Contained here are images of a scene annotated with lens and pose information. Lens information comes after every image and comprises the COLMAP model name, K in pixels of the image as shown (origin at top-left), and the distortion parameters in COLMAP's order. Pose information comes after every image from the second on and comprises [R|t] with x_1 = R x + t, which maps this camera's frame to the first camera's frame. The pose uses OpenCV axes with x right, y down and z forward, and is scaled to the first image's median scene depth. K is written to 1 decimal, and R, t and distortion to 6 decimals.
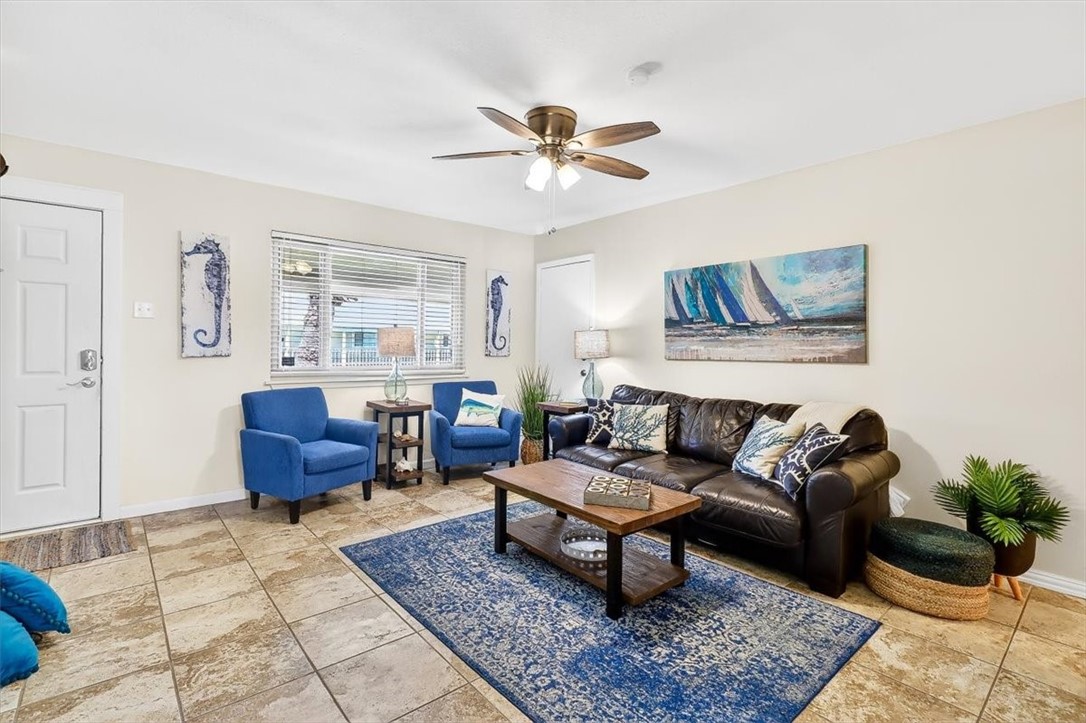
lens RADIAL K [[511.9, 0, 525.3], [0, 511.9, 350.6], [0, 0, 1]] dist [0.004802, -0.000411]
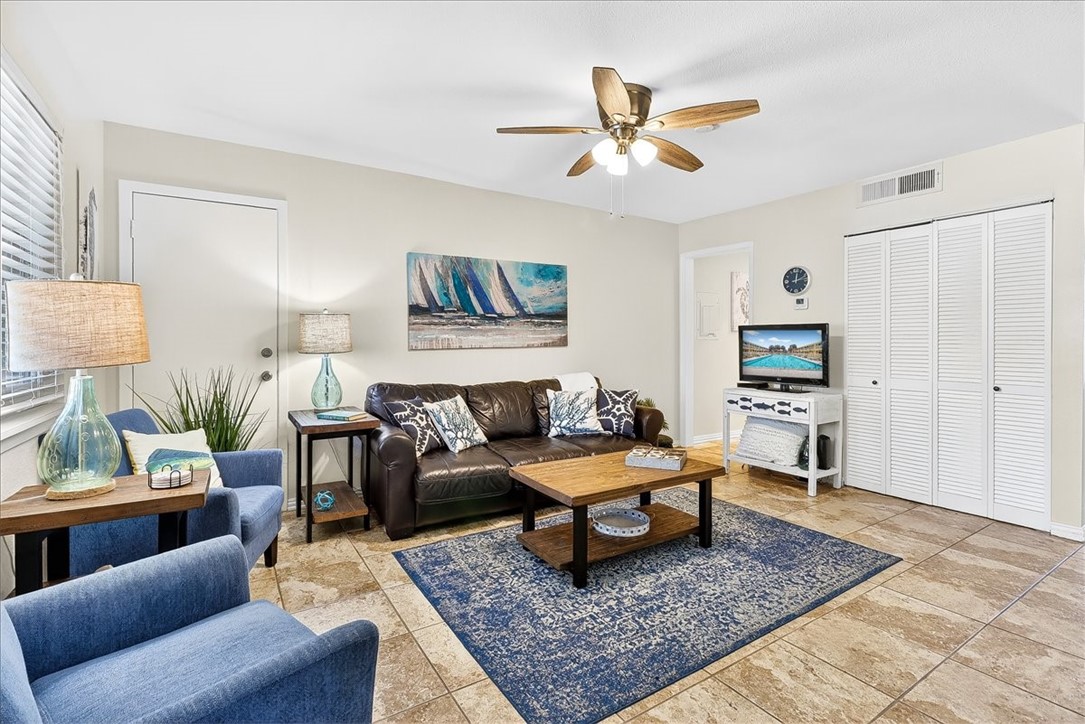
lens RADIAL K [[507.5, 0, 546.1], [0, 507.5, 344.5], [0, 0, 1]] dist [0.001226, -0.001083]
pose [[0.108197, -0.017750, 0.993971, -0.799528], [0.014183, 0.999766, 0.016310, -0.004822], [-0.994028, 0.012333, 0.108424, 0.901966]]
